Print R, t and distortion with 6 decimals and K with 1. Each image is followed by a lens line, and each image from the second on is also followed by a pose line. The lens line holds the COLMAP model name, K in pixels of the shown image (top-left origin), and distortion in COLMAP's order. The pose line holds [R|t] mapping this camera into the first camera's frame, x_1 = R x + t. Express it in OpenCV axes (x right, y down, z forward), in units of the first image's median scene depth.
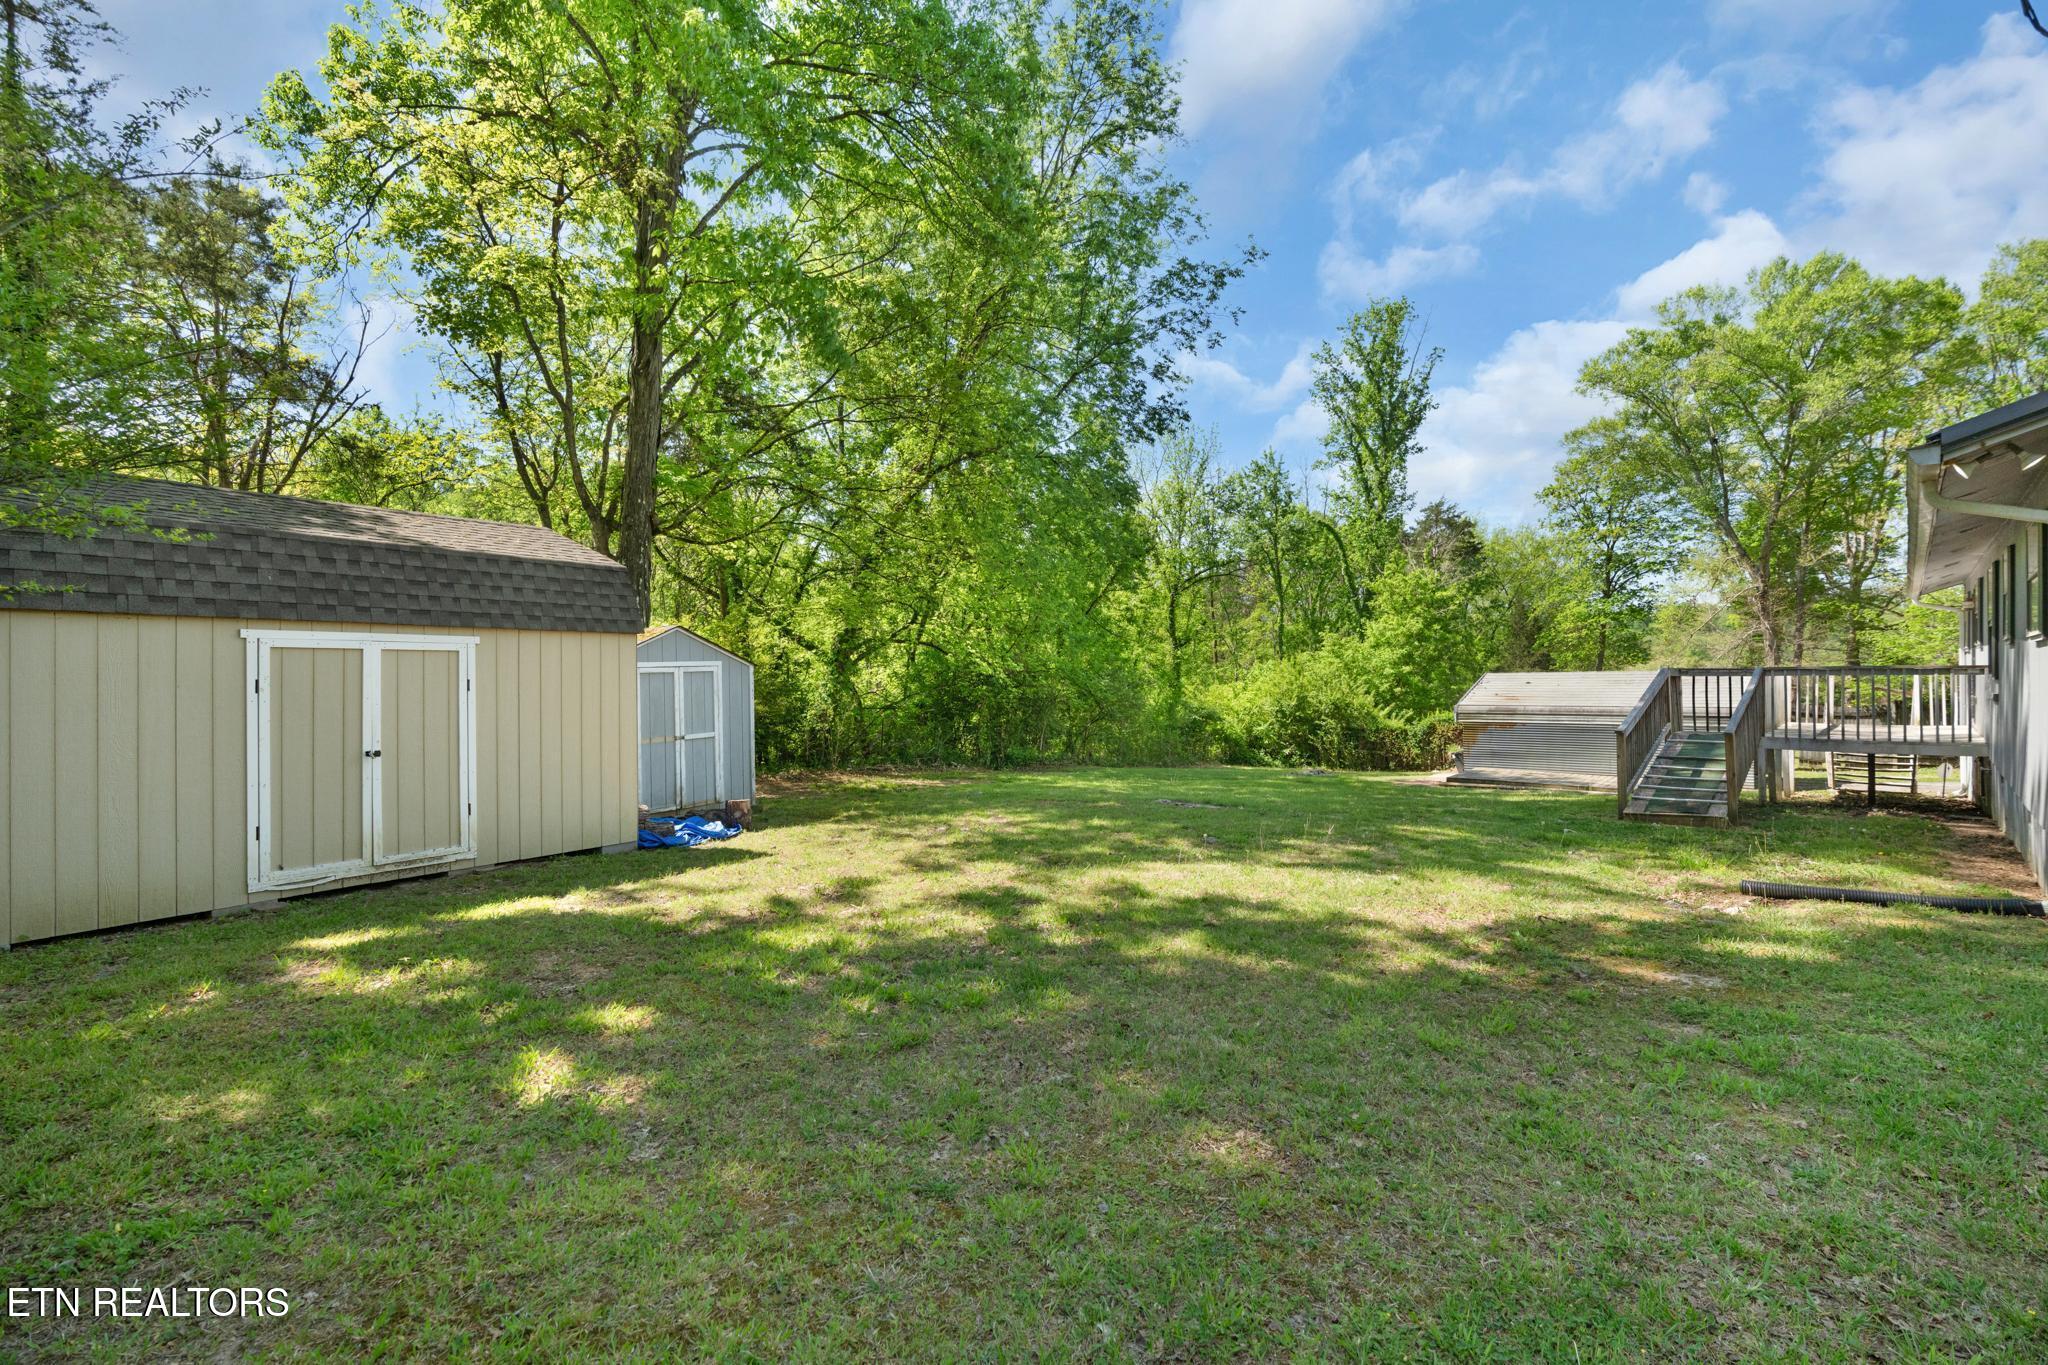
lens RADIAL K [[930.5, 0, 1029.3], [0, 930.5, 685.6], [0, 0, 1]] dist [0.000328, 0.000048]
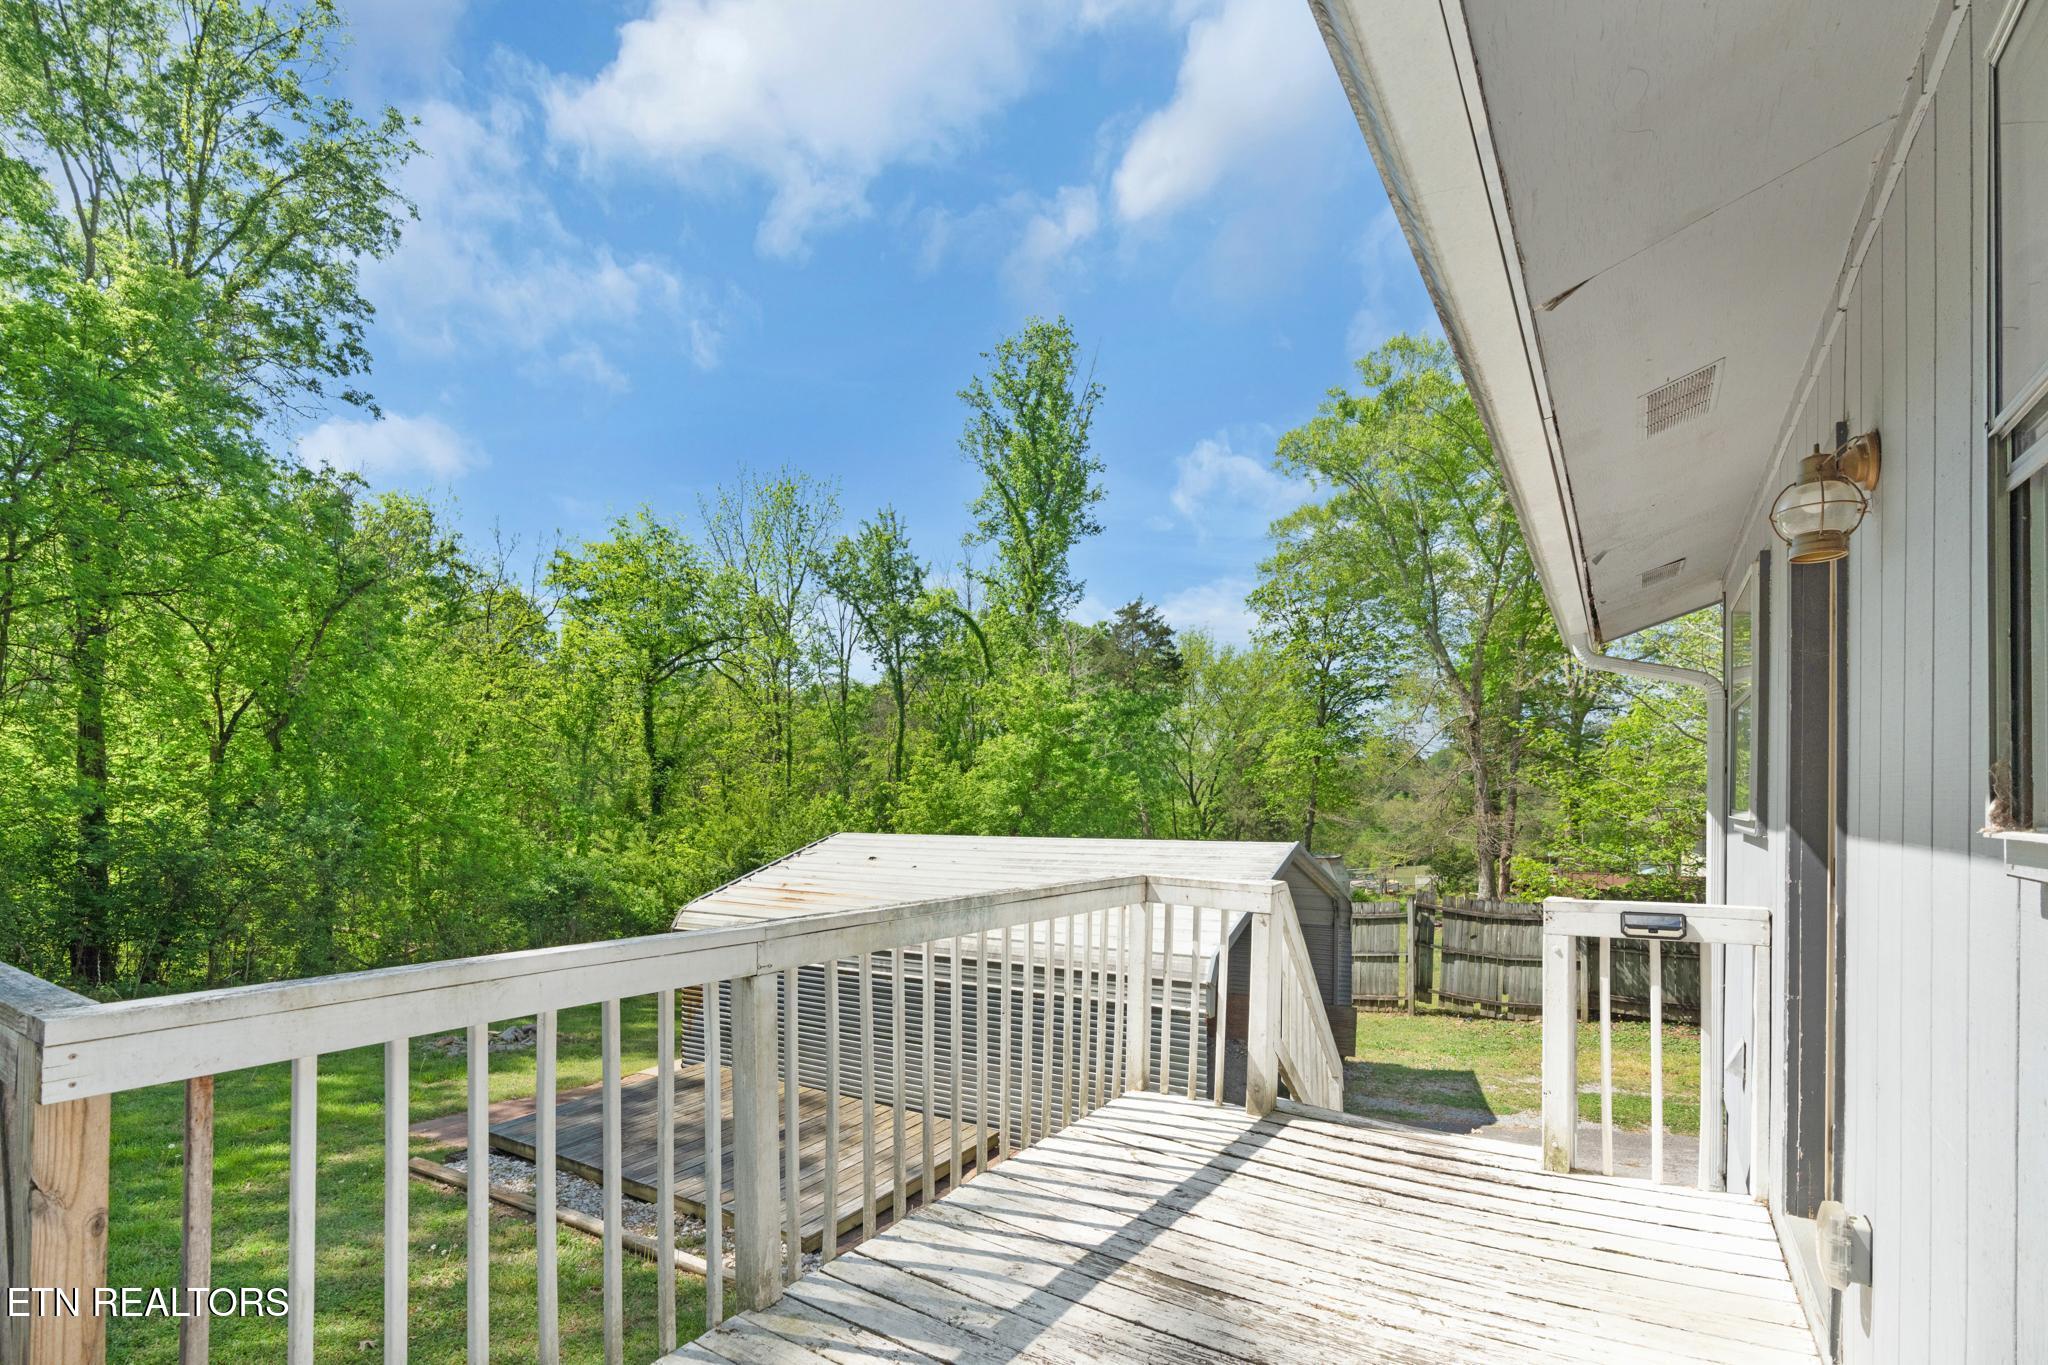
lens RADIAL K [[973.5, 0, 1024.2], [0, 973.5, 803.9], [0, 0, 1]] dist [-0.000037, 0.000018]
pose [[0.981315, 0.019145, 0.191454, 0.217668], [-0.016821, 0.999764, -0.013754, -0.010373], [-0.191672, 0.010277, 0.981405, 0.219684]]
